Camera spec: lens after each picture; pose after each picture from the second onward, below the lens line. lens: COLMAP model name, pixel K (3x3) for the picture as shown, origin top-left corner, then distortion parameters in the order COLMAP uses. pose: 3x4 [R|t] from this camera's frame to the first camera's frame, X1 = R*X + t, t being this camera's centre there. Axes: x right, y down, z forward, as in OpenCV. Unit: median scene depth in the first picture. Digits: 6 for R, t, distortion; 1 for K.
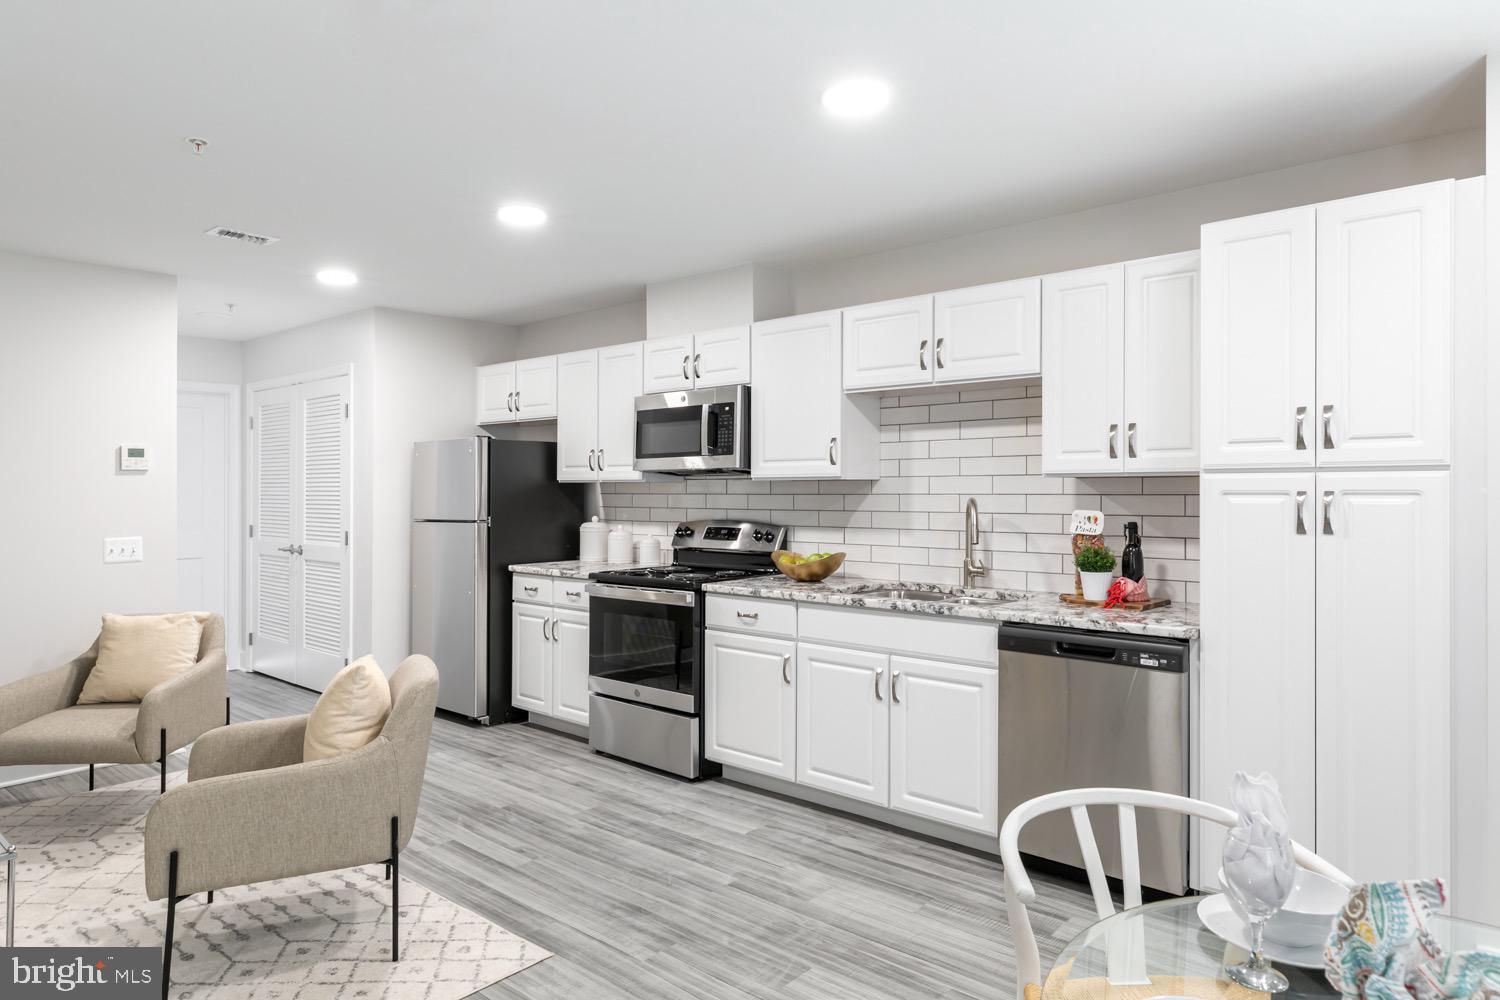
lens RADIAL K [[866.0, 0, 754.4], [0, 866.0, 491.1], [0, 0, 1]] dist [0.002014, 0.000405]
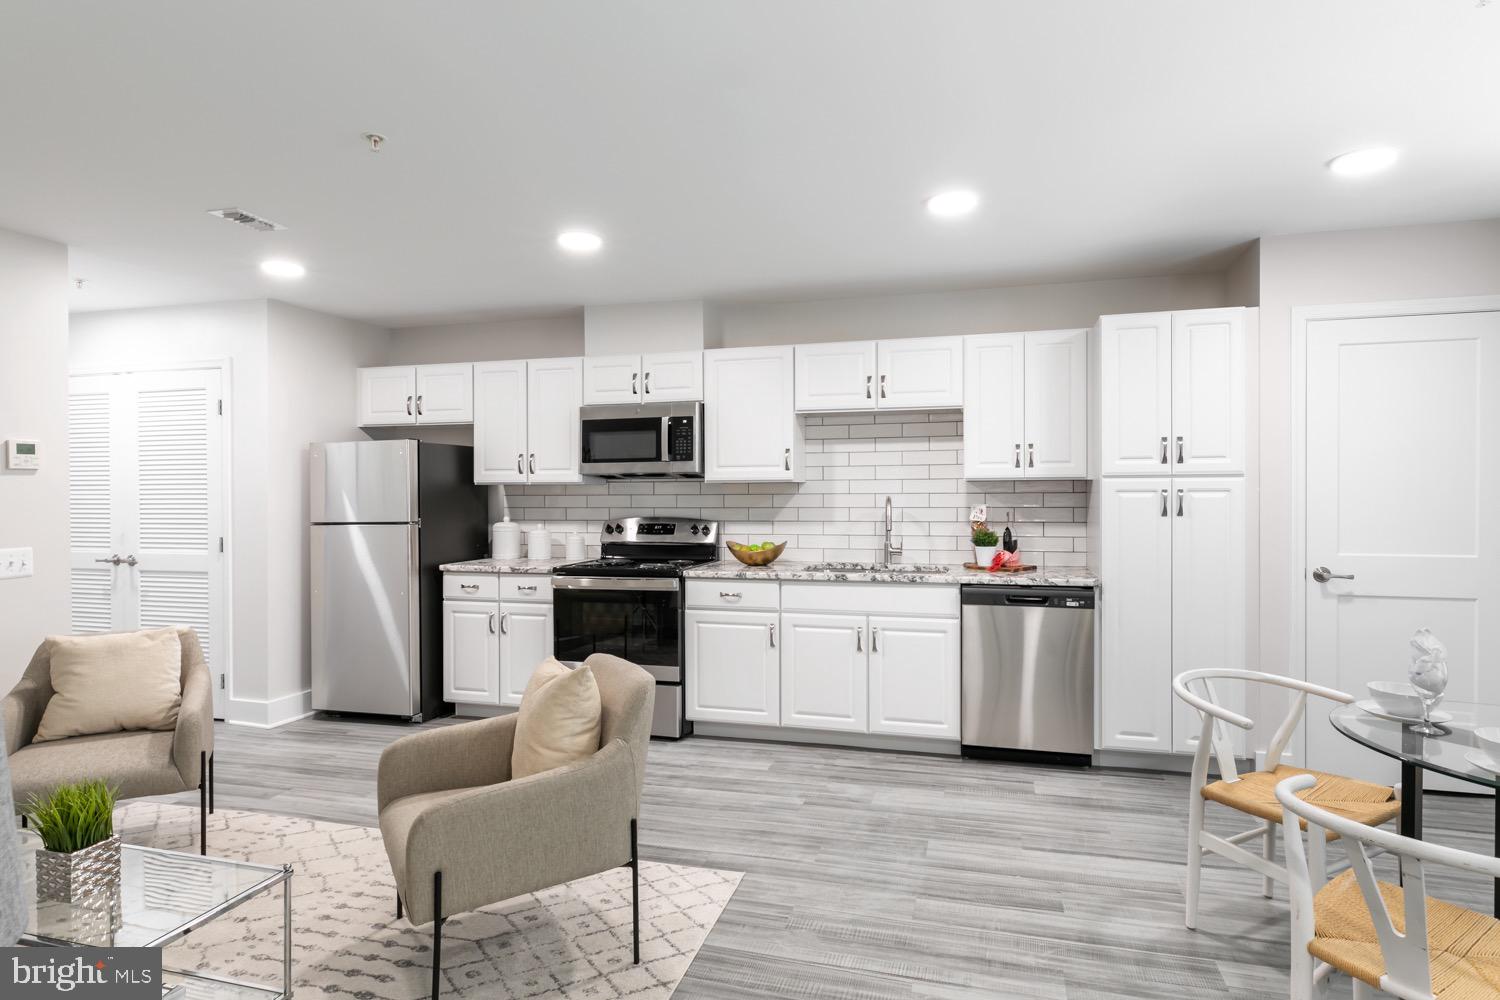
lens RADIAL K [[775.6, 0, 750.0], [0, 775.6, 500.0], [0, 0, 1]] dist [-0.001347, -0.000332]
pose [[0.907493, -0.007122, 0.420006, -0.425956], [0.004084, 0.999959, 0.008132, 0.002961], [-0.420047, -0.005664, 0.907485, 0.010654]]
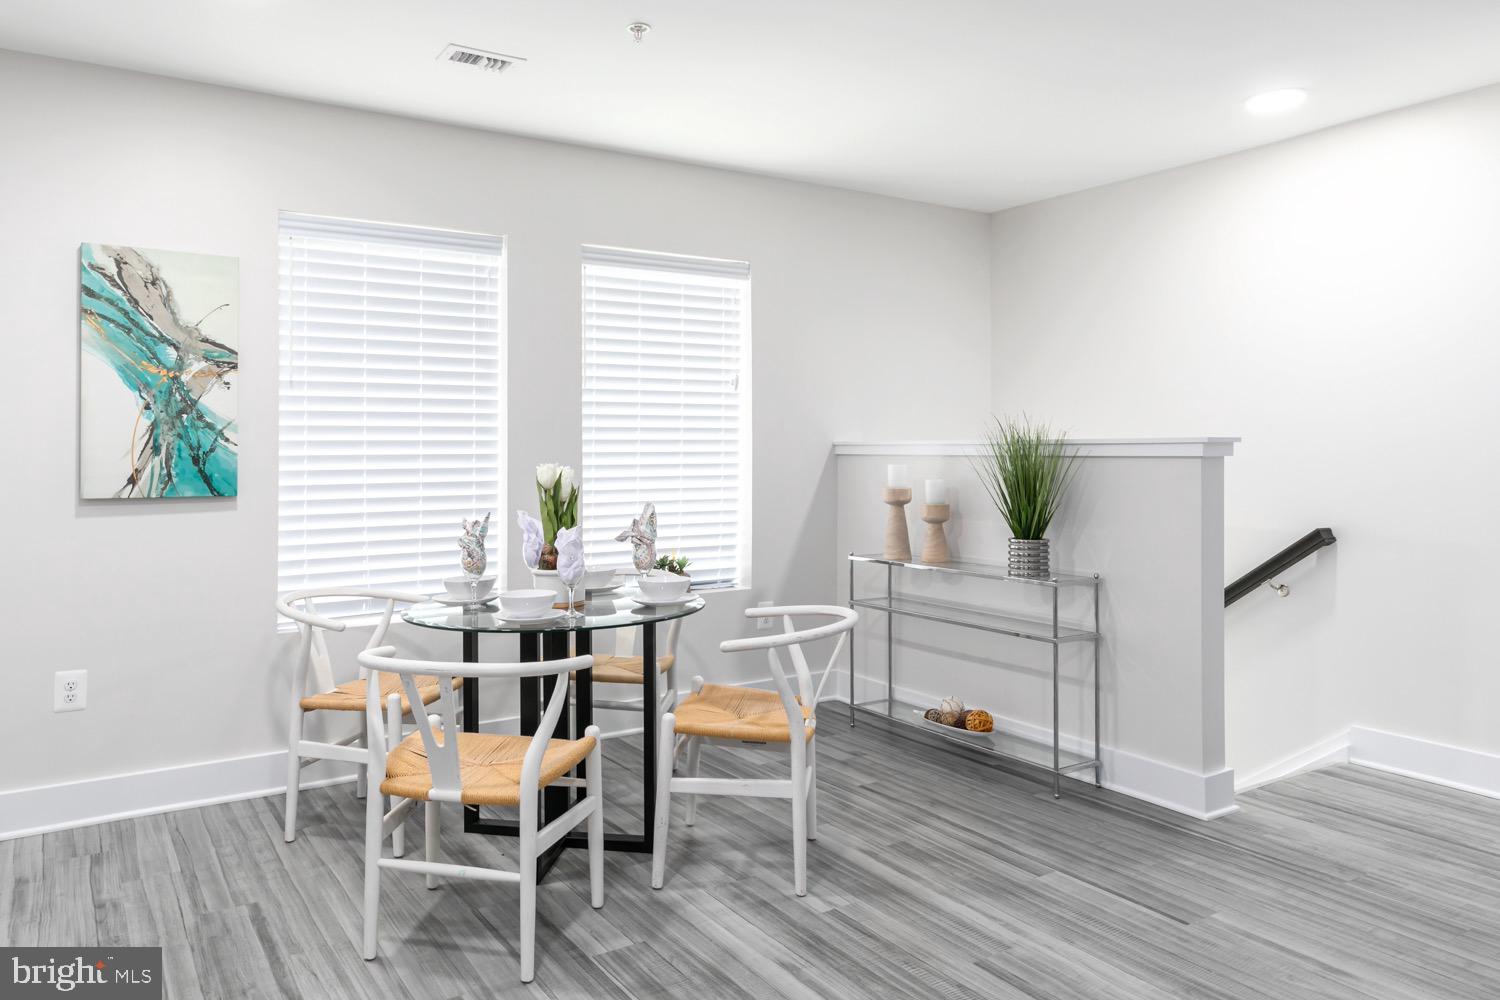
lens RADIAL K [[1147.4, 0, 747.4], [0, 1147.4, 464.2], [0, 0, 1]] dist [0.010249, 0.005347]
pose [[-0.941405, -0.000598, 0.337278, -0.210980], [0.005508, 0.999838, 0.017144, 0.033980], [-0.337233, 0.017997, -0.941249, 0.966240]]
